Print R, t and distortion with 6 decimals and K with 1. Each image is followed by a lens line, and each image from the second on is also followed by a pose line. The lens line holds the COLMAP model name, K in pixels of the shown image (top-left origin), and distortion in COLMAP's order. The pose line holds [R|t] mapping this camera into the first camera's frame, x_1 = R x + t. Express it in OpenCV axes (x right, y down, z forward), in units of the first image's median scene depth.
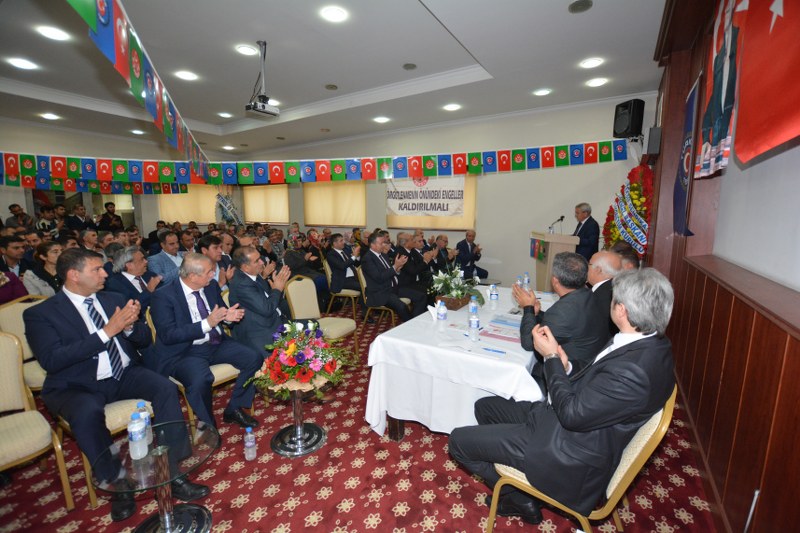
lens RADIAL K [[346.4, 0, 400.0], [0, 346.4, 266.5], [0, 0, 1]] dist [-0.018115, 0.000128]
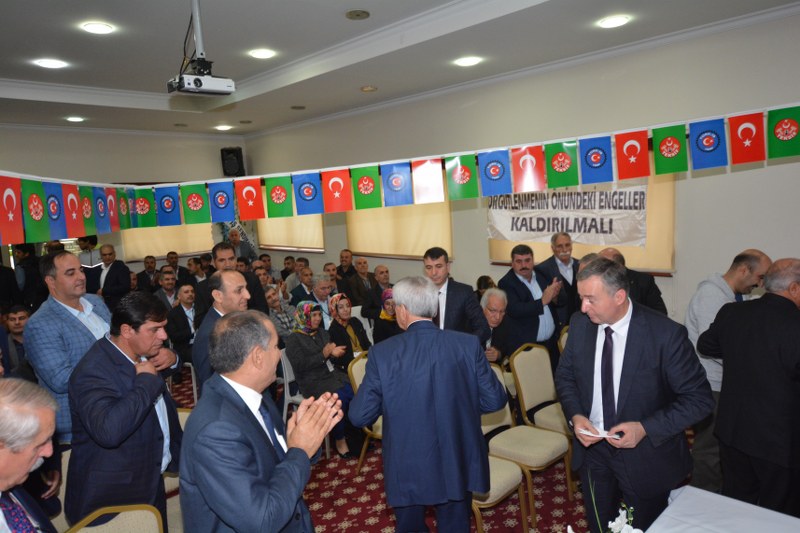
lens RADIAL K [[572.0, 0, 400.0], [0, 572.0, 266.5], [0, 0, 1]] dist [0.012951, 0.008287]
pose [[0.971702, -0.027613, -0.234593, 0.042649], [0.021521, 0.999362, -0.028489, -0.113716], [0.235230, 0.022634, 0.971676, 0.184169]]
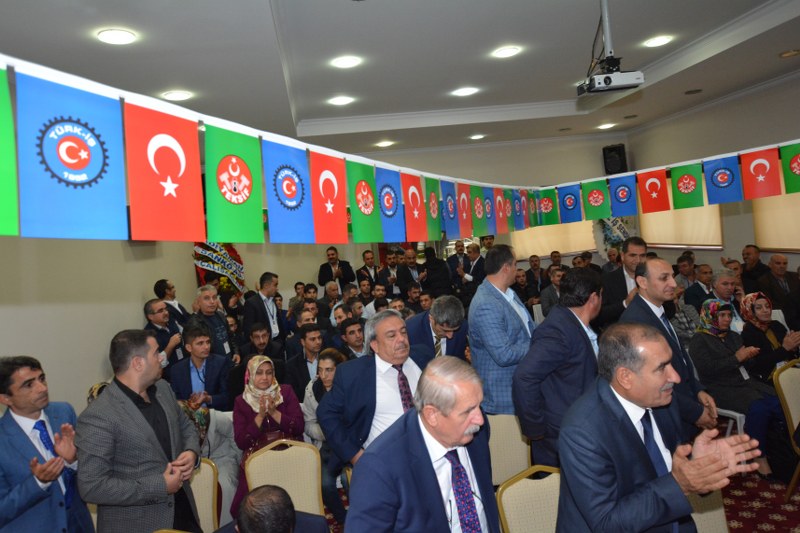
lens RADIAL K [[572.0, 0, 400.0], [0, 572.0, 266.5], [0, 0, 1]] dist [0.012951, 0.008287]
pose [[0.651834, -0.025318, -0.757939, 0.023632], [-0.004974, 0.999278, -0.037657, -0.103374], [0.758346, 0.028316, 0.651237, 0.148681]]
